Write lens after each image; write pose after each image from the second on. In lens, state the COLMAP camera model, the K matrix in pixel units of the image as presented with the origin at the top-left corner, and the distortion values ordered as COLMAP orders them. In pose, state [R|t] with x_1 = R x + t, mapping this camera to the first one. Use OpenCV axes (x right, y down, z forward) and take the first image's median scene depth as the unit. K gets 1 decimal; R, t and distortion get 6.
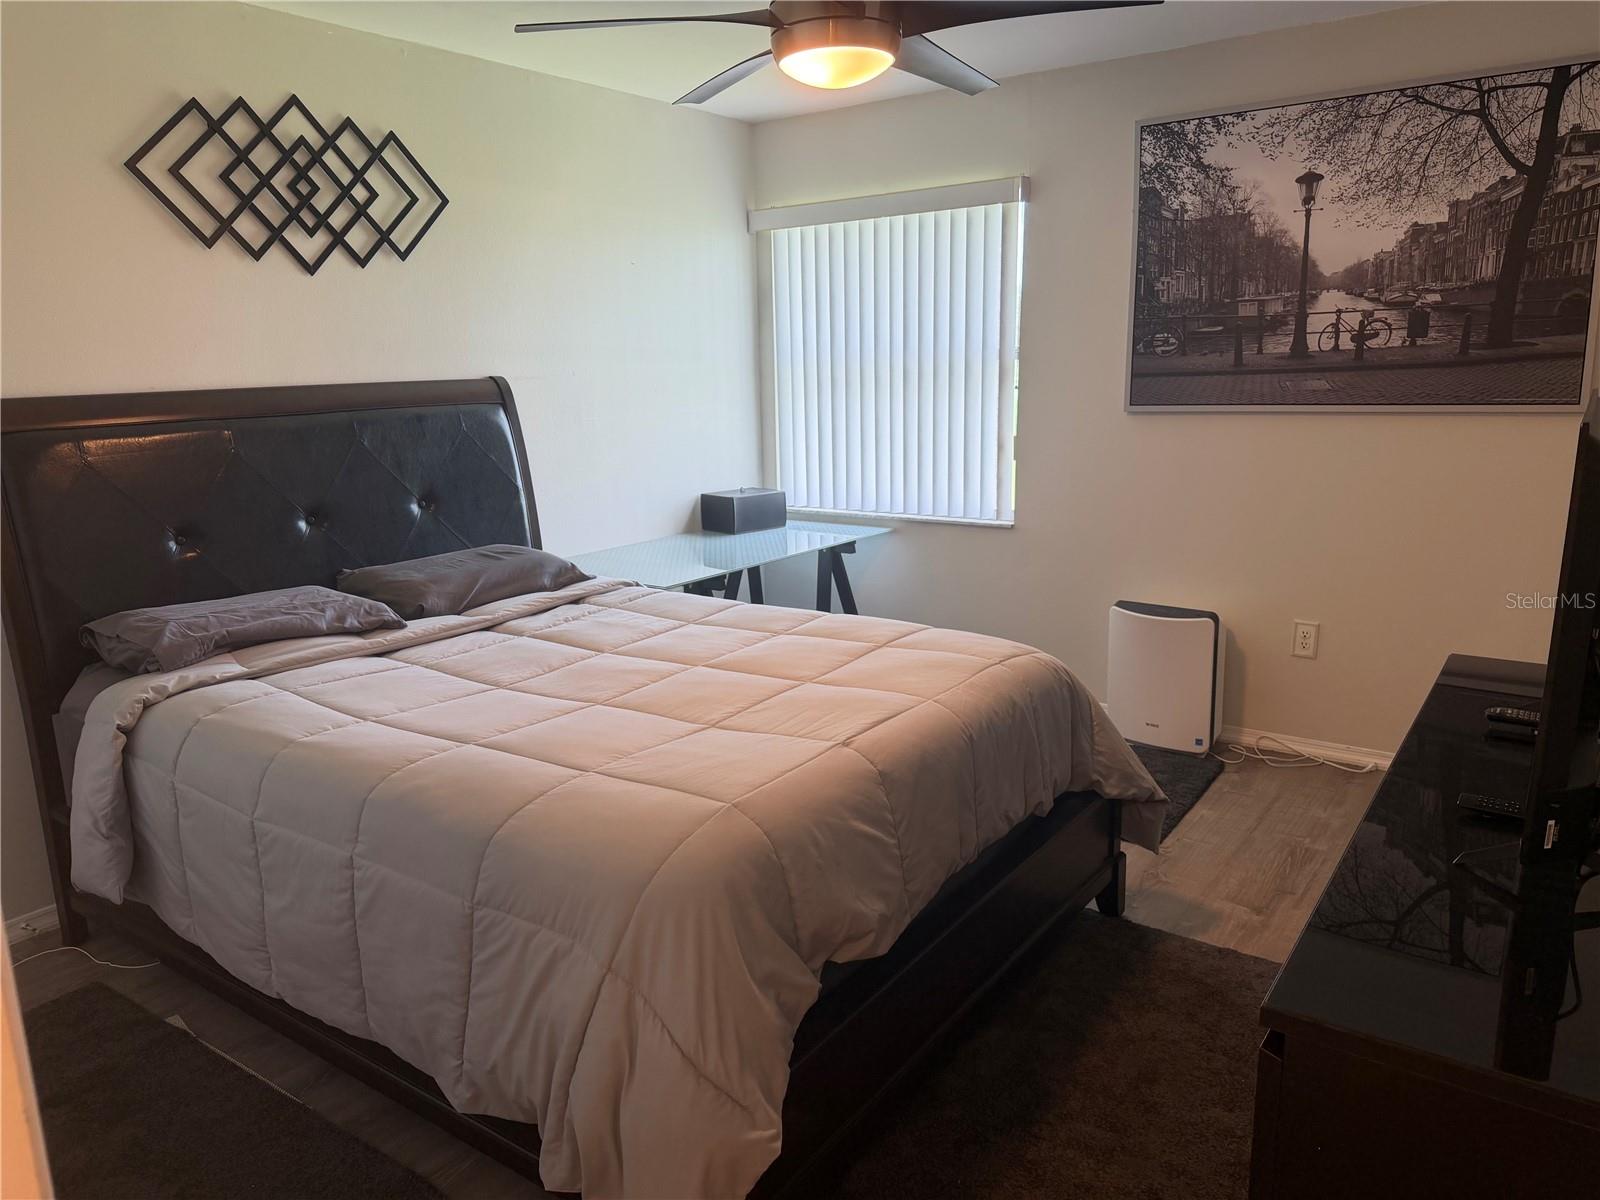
lens RADIAL K [[1129.2, 0, 839.2], [0, 1129.2, 523.0], [0, 0, 1]] dist [0.038580, -0.052581]
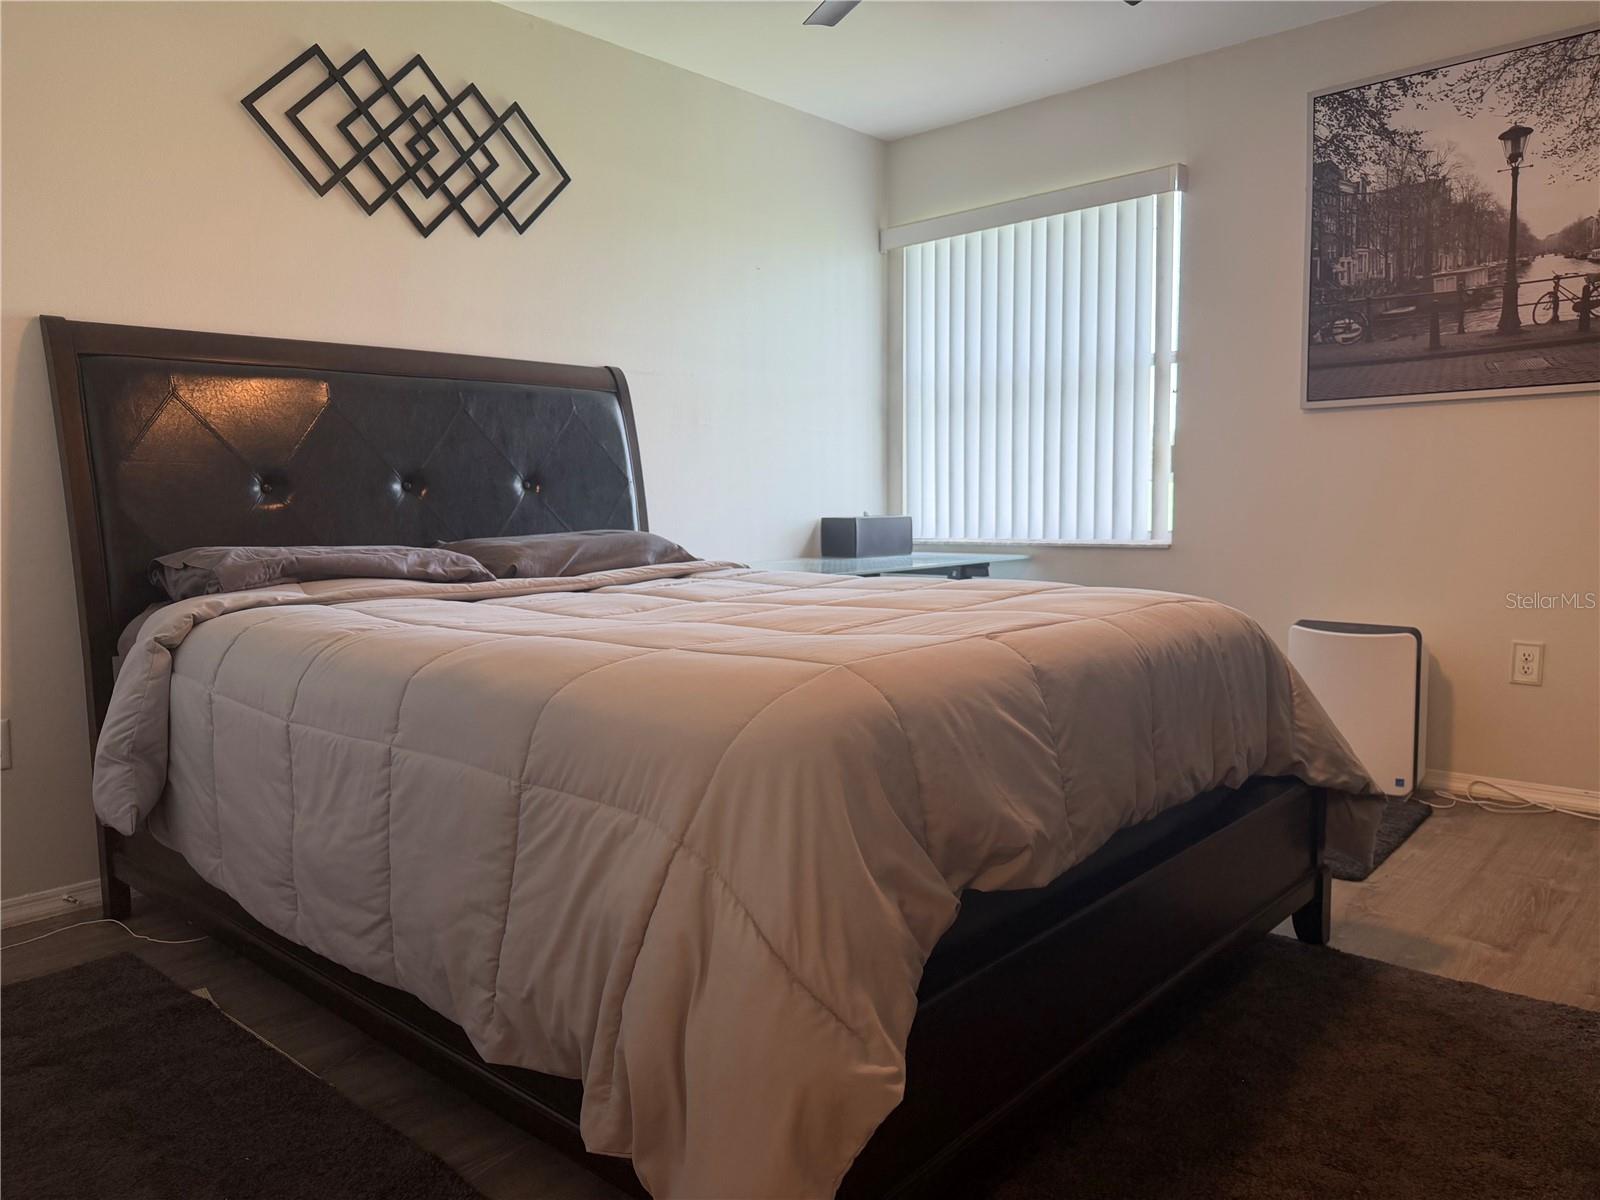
lens RADIAL K [[1129.2, 0, 849.4], [0, 1129.2, 541.4], [0, 0, 1]] dist [0.038580, -0.052581]
pose [[0.994687, 0.014366, -0.101940, -0.007124], [-0.024662, 0.994634, -0.100475, 0.114566], [0.099950, 0.102455, 0.989704, 0.105759]]
